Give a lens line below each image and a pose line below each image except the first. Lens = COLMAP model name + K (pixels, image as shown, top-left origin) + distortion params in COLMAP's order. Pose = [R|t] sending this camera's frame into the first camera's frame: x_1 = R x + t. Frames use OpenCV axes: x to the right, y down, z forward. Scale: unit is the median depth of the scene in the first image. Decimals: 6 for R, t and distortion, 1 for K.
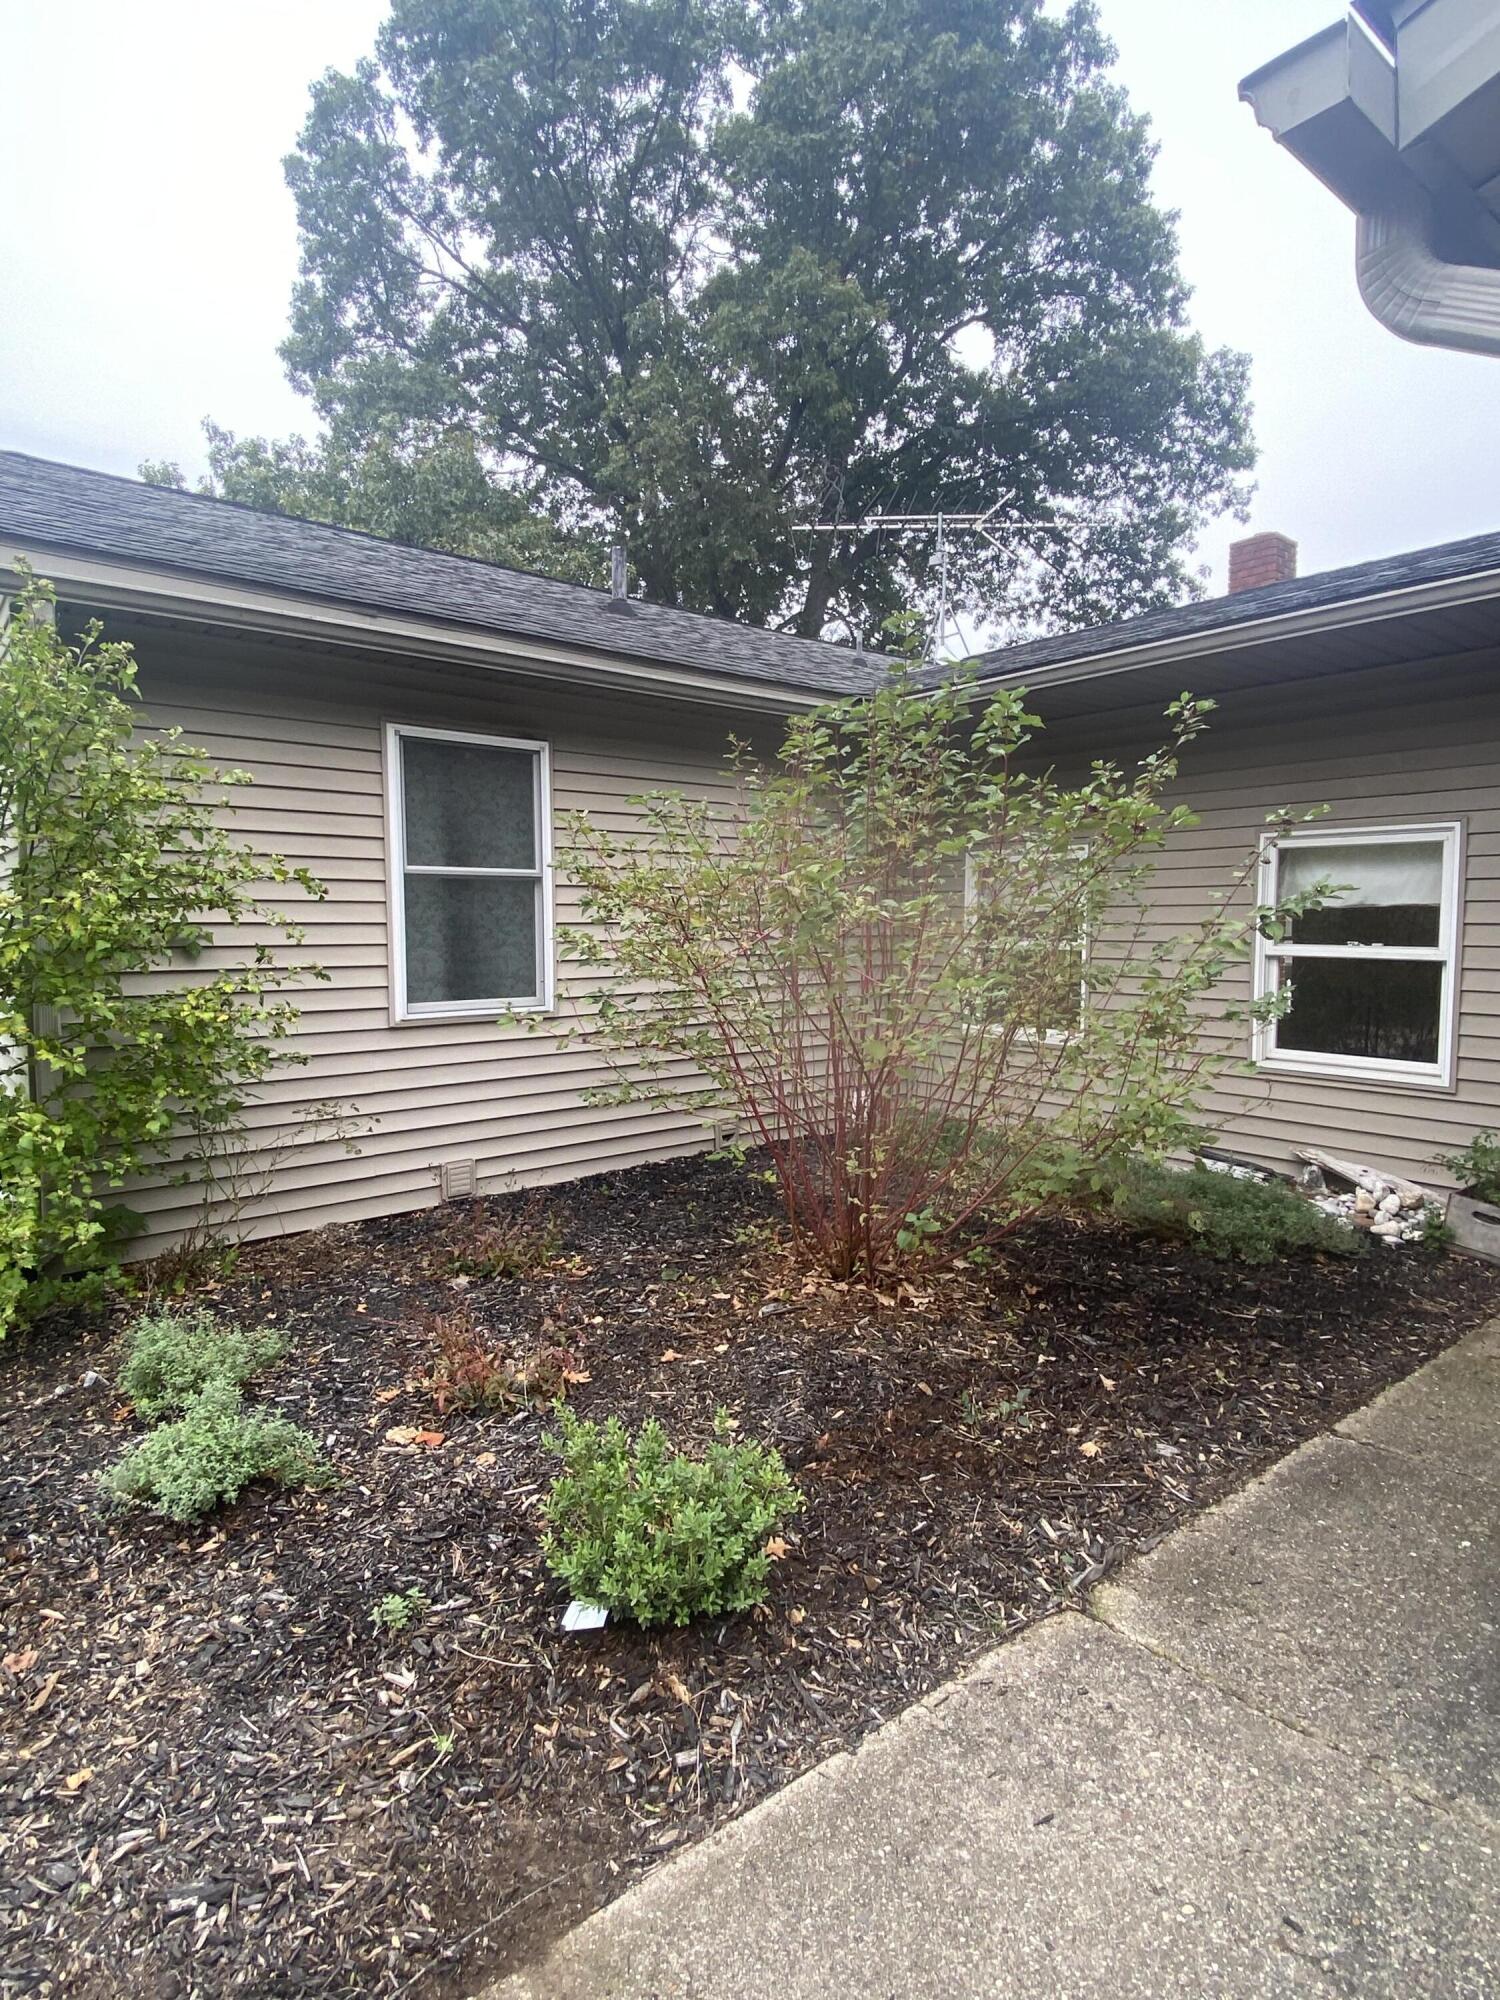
lens RADIAL K [[1095.2, 0, 751.6], [0, 1095.2, 986.3], [0, 0, 1]] dist [0.055591, -0.046856]
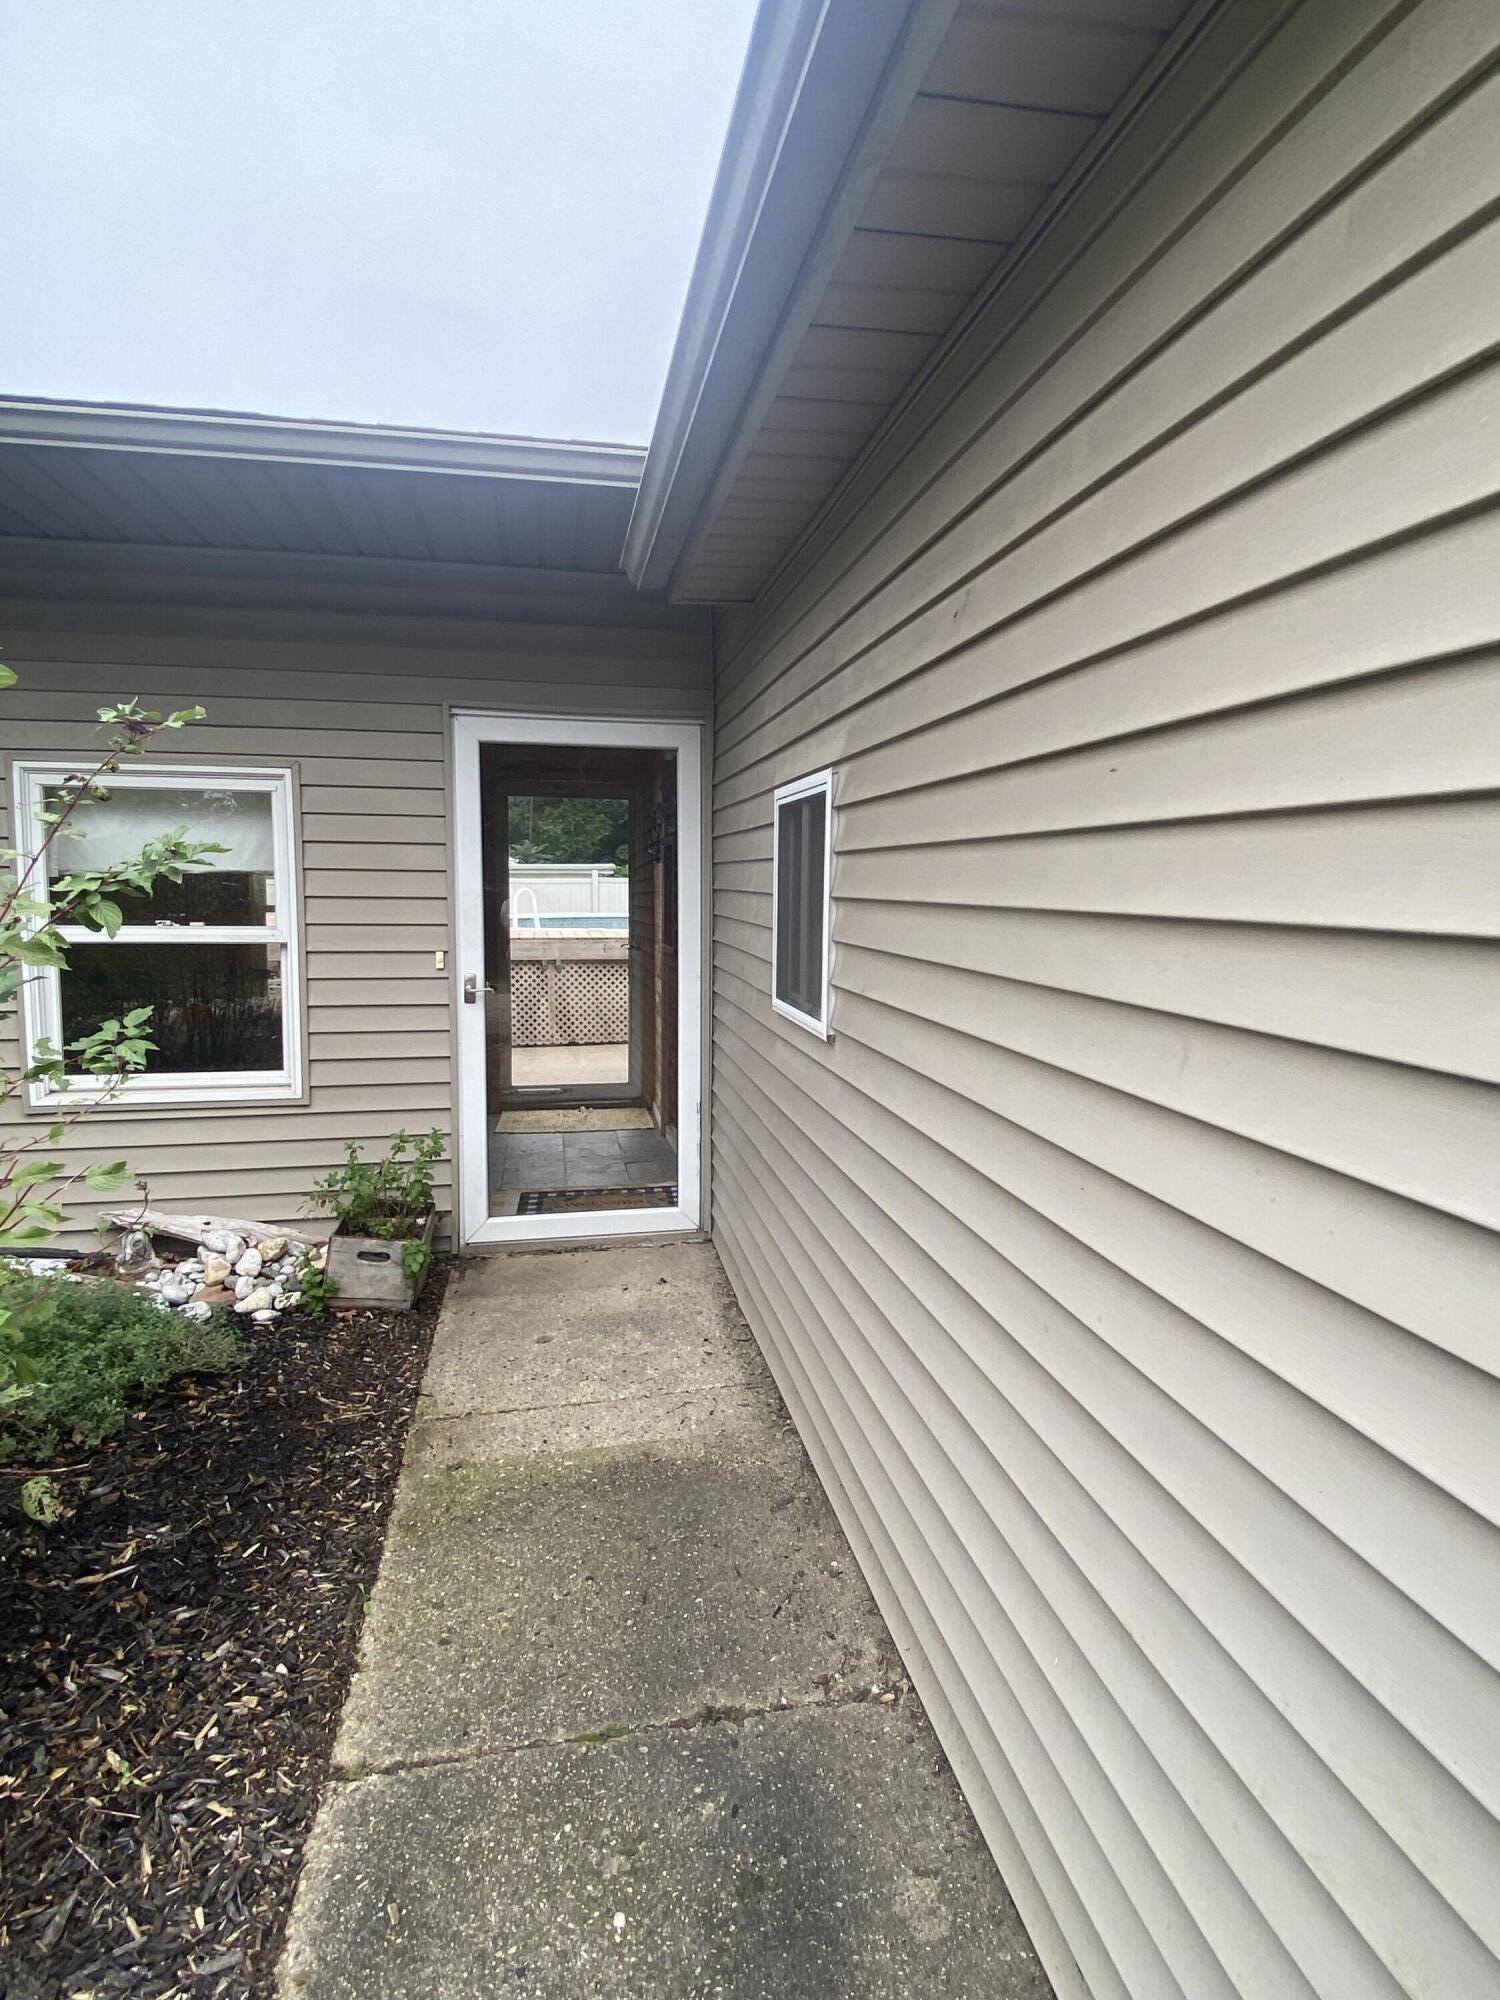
lens RADIAL K [[1095.2, 0, 751.6], [0, 1095.2, 986.3], [0, 0, 1]] dist [0.055591, -0.046856]
pose [[0.487341, -0.080449, 0.869498, 0.094197], [0.050000, 0.996684, 0.064192, -0.026492], [-0.871779, 0.012191, 0.489748, 0.322356]]
